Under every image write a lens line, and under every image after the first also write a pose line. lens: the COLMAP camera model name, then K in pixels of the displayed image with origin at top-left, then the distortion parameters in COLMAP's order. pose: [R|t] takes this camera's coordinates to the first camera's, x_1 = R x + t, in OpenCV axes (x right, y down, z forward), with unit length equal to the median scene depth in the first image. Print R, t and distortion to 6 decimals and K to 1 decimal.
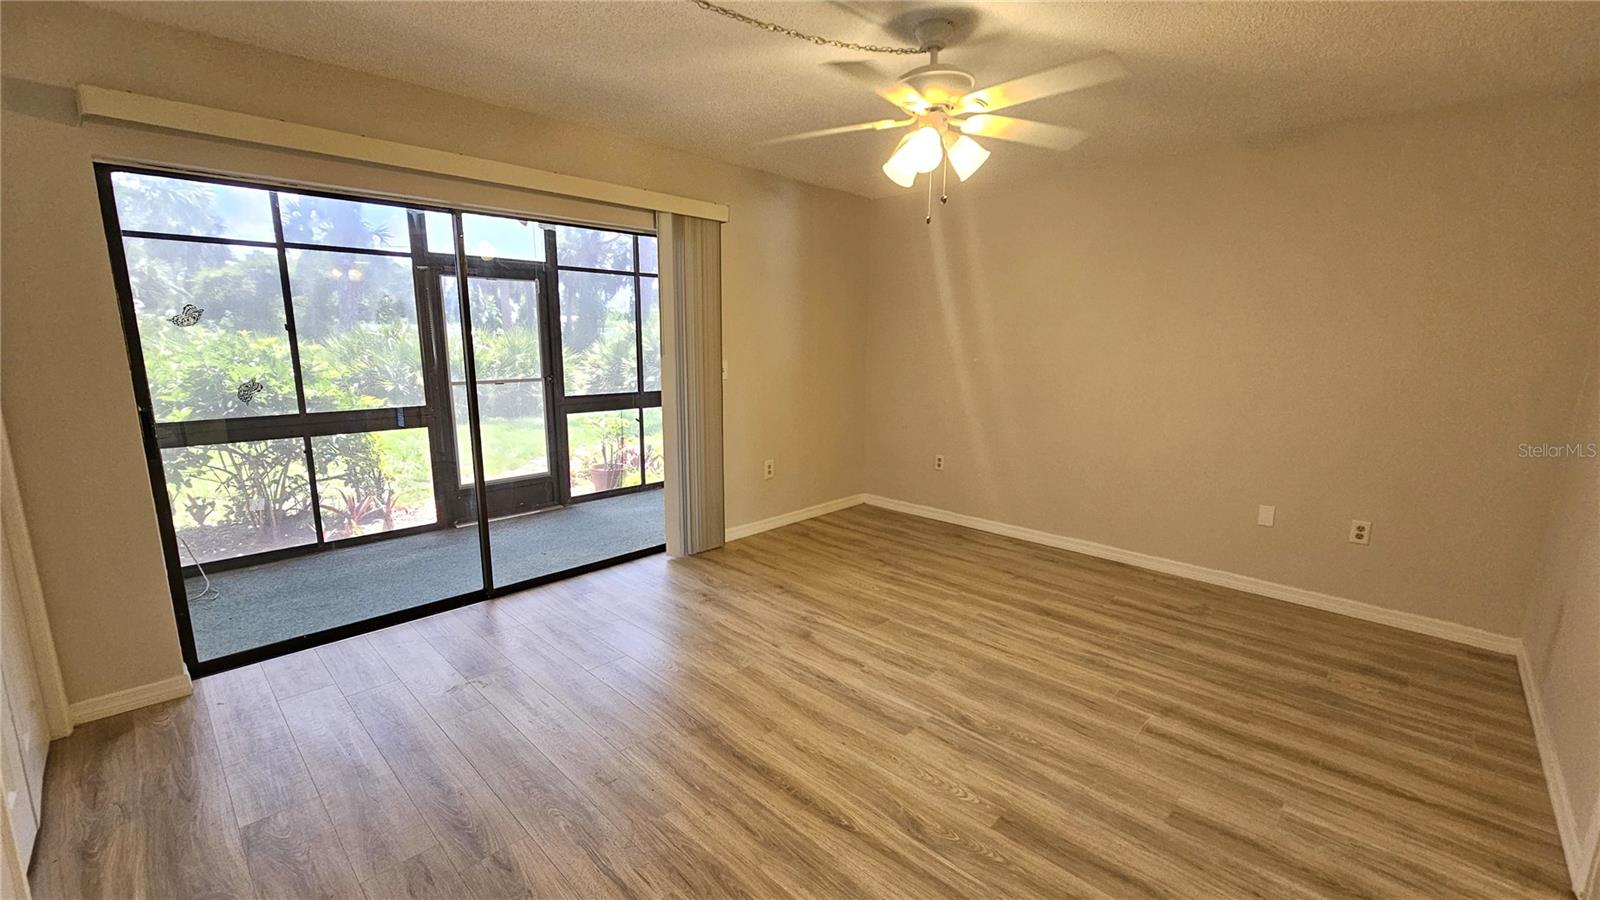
lens RADIAL K [[656.2, 0, 795.3], [0, 656.2, 457.8], [0, 0, 1]] dist [-0.002857, 0.000055]
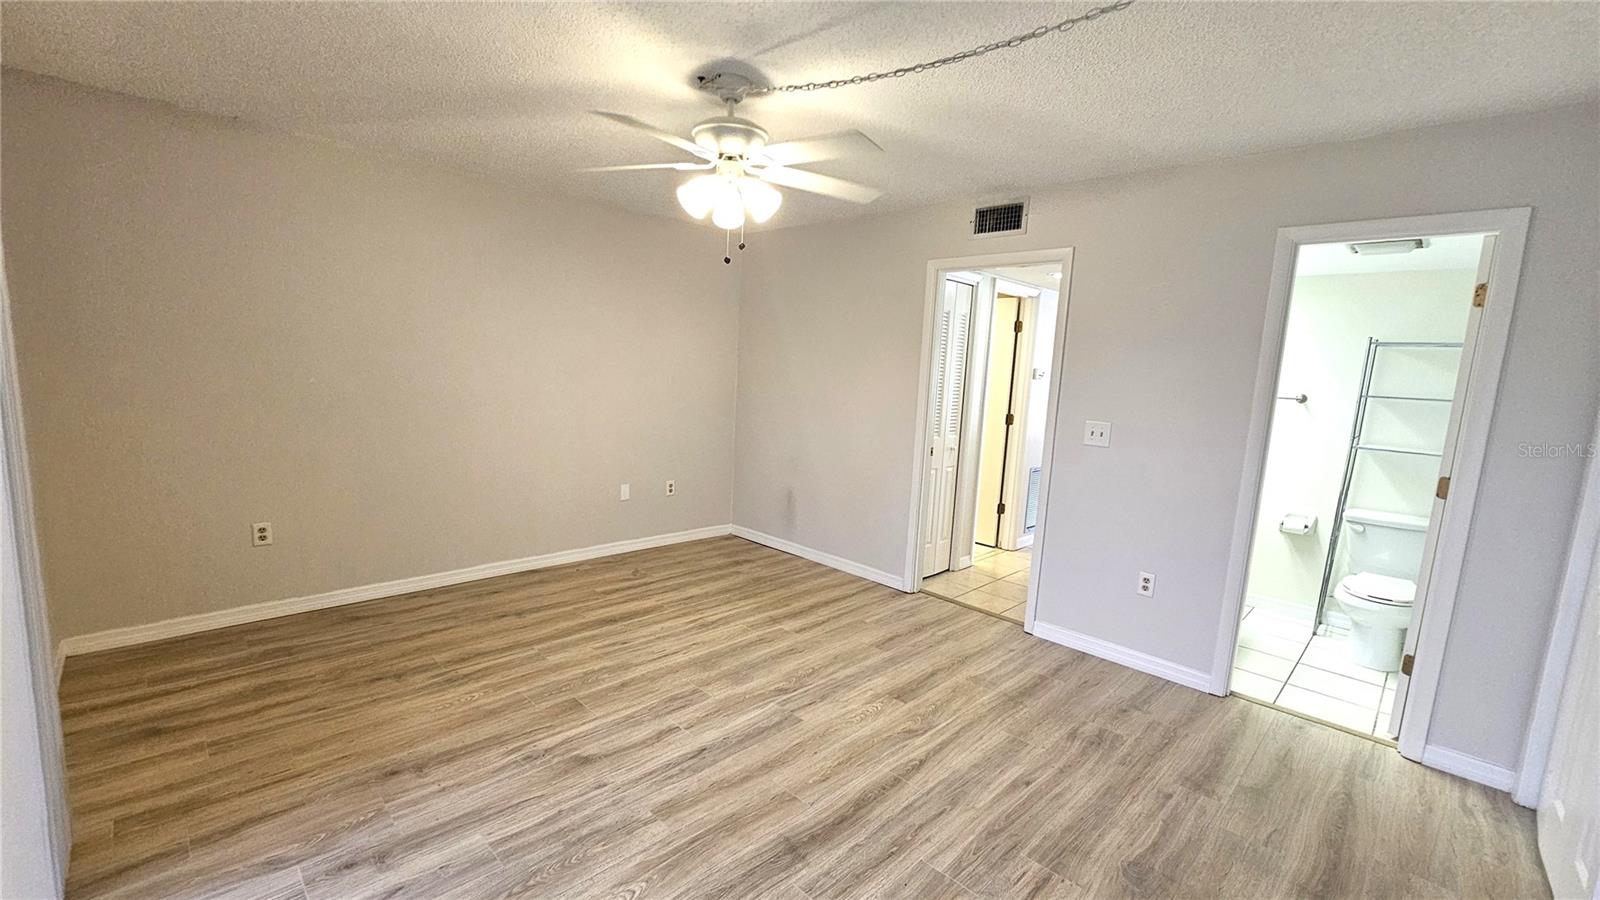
lens RADIAL K [[656.2, 0, 799.6], [0, 656.2, 461.2], [0, 0, 1]] dist [-0.002857, 0.000055]
pose [[0.011112, -0.152927, 0.988175, -0.668044], [0.137082, 0.979139, 0.149987, -0.143025], [-0.990497, 0.133794, 0.031843, 0.679458]]
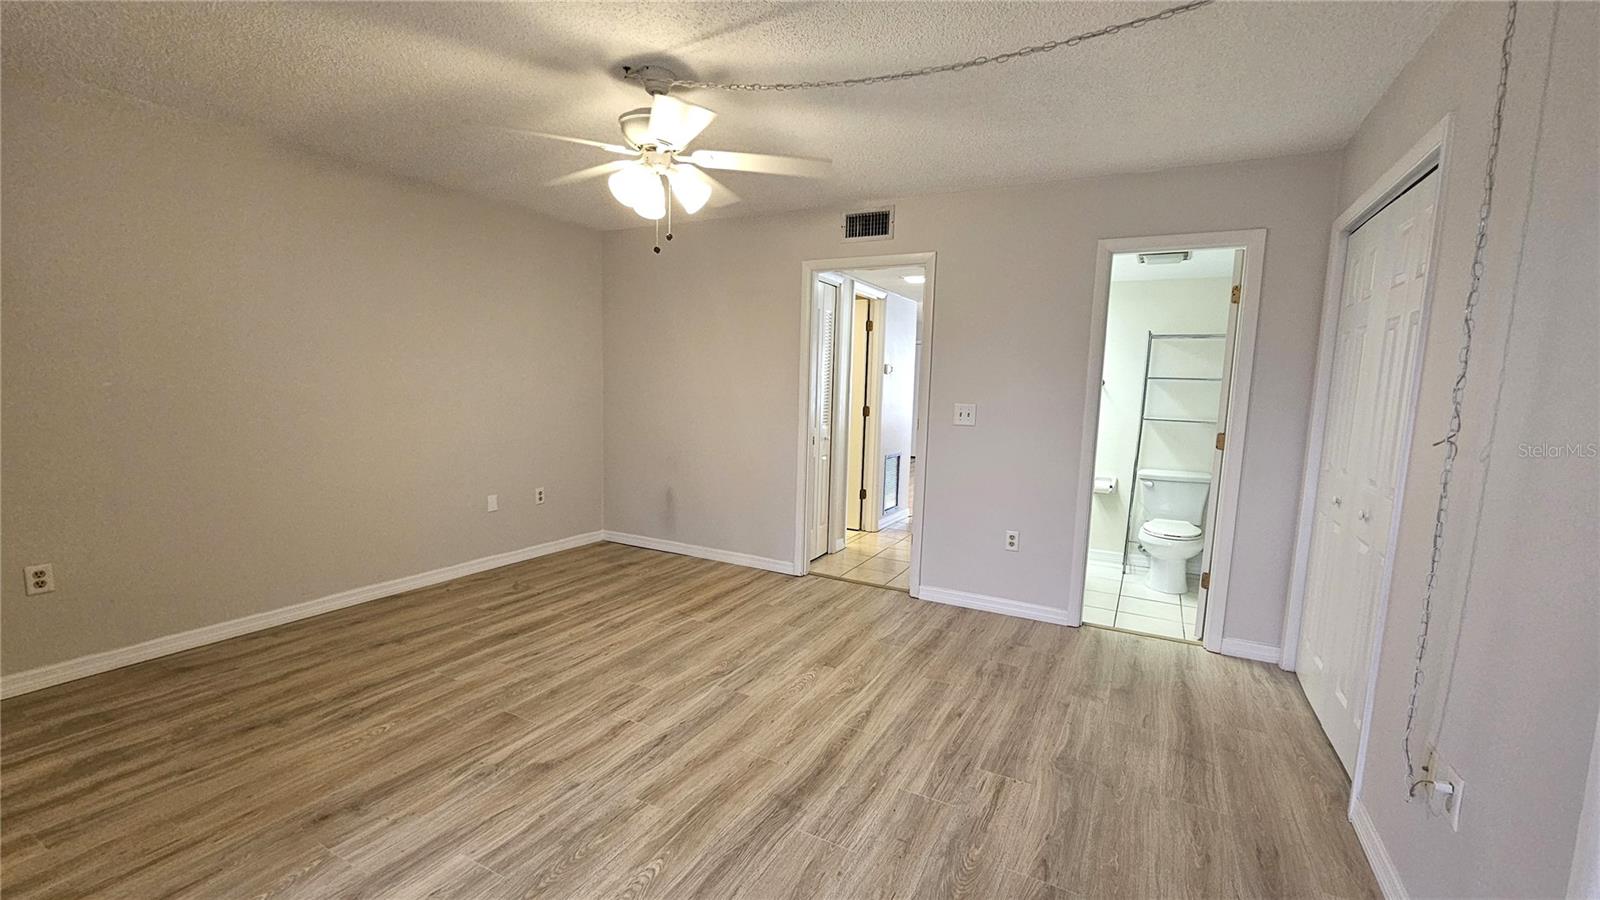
lens RADIAL K [[656.2, 0, 799.6], [0, 656.2, 462.1], [0, 0, 1]] dist [-0.002857, 0.000055]
pose [[-0.273847, -0.133151, 0.952512, -0.695302], [0.148976, 0.972545, 0.178782, -0.138984], [-0.950165, 0.190861, -0.246492, 0.840563]]
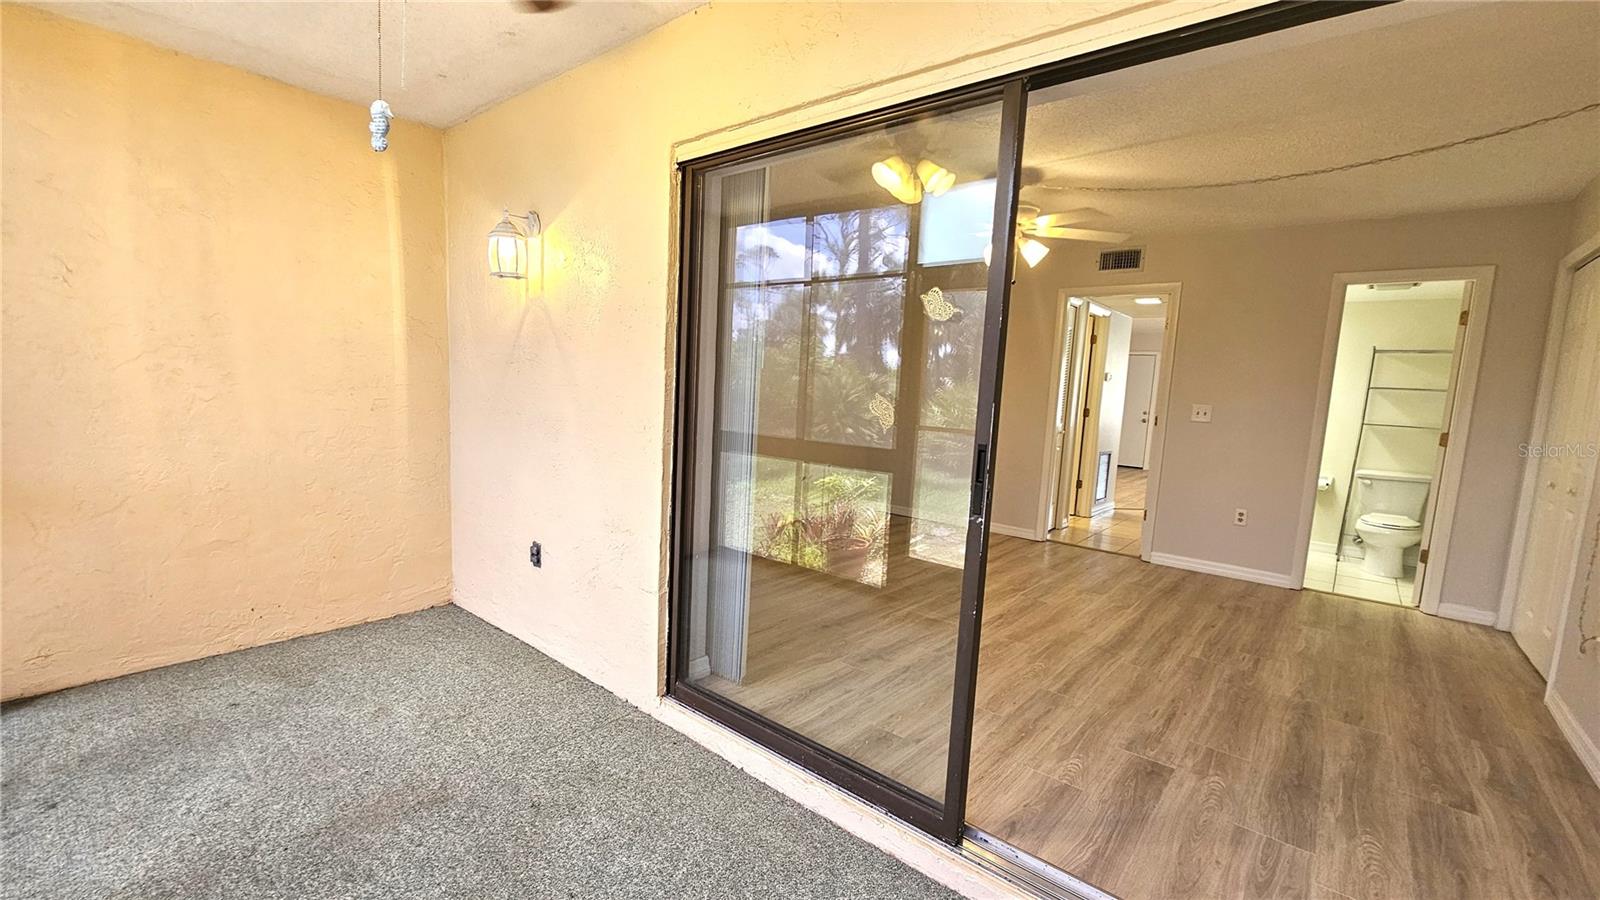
lens RADIAL K [[656.2, 0, 798.8], [0, 656.2, 464.4], [0, 0, 1]] dist [-0.002857, 0.000055]
pose [[-0.068171, -0.131236, 0.989004, -1.050741], [0.137504, 0.980614, 0.139600, -0.183893], [-0.988153, 0.145509, -0.048804, 1.239612]]
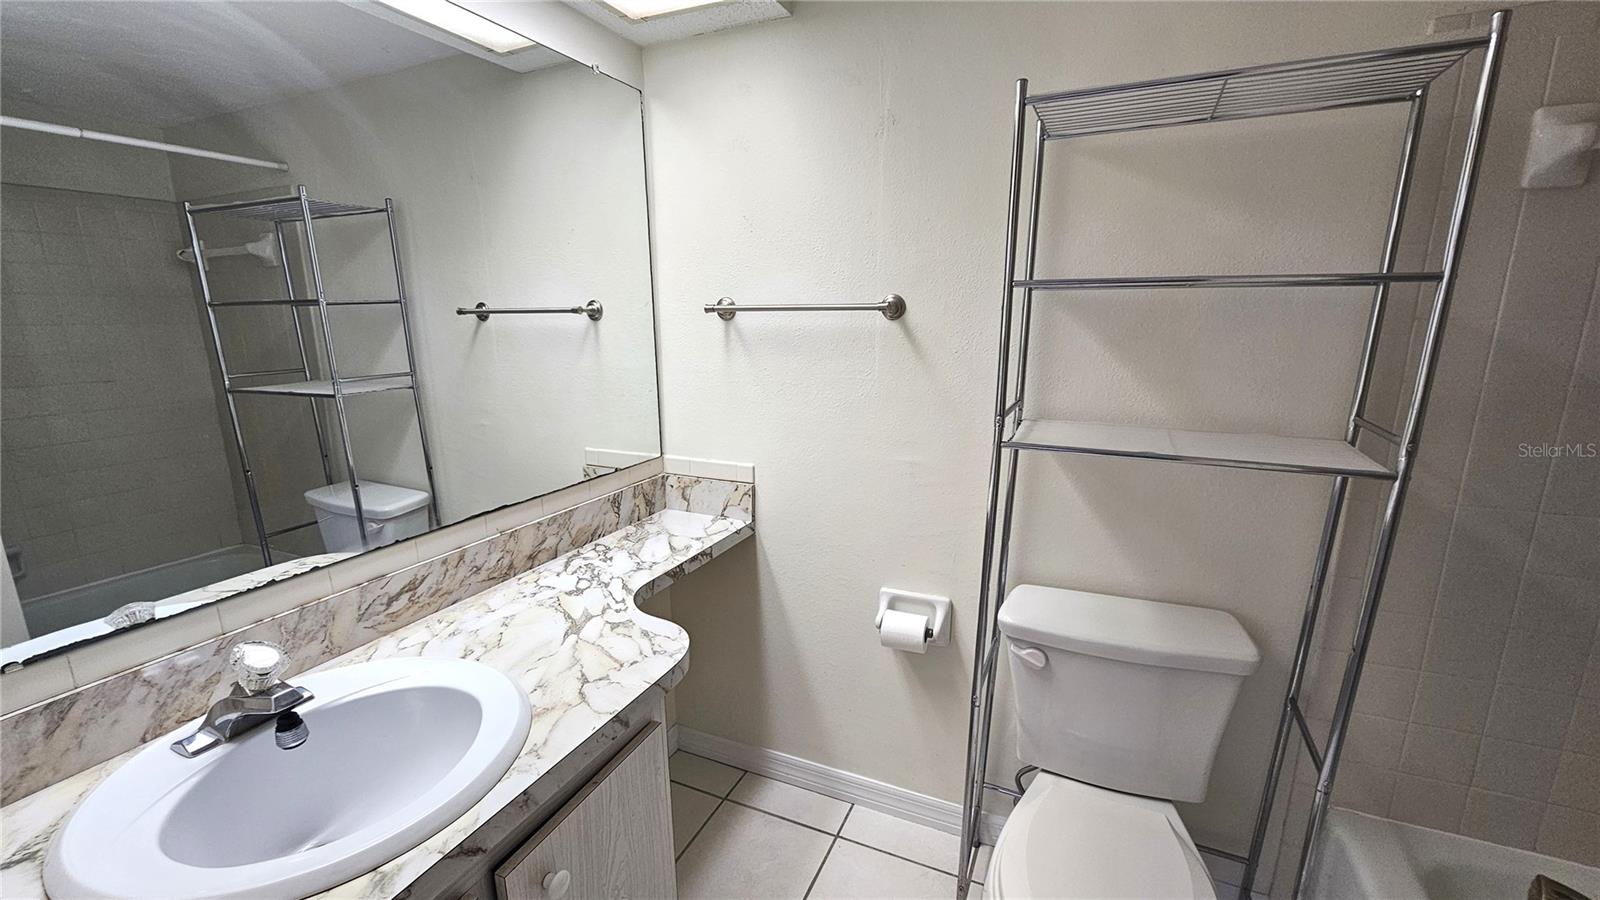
lens RADIAL K [[656.2, 0, 801.9], [0, 656.2, 464.5], [0, 0, 1]] dist [-0.002857, 0.000055]
pose [[-0.356098, -0.221914, 0.907716, 0.189411], [0.168548, 0.940206, 0.295979, 0.018383], [-0.919122, 0.258391, -0.297403, -0.034963]]
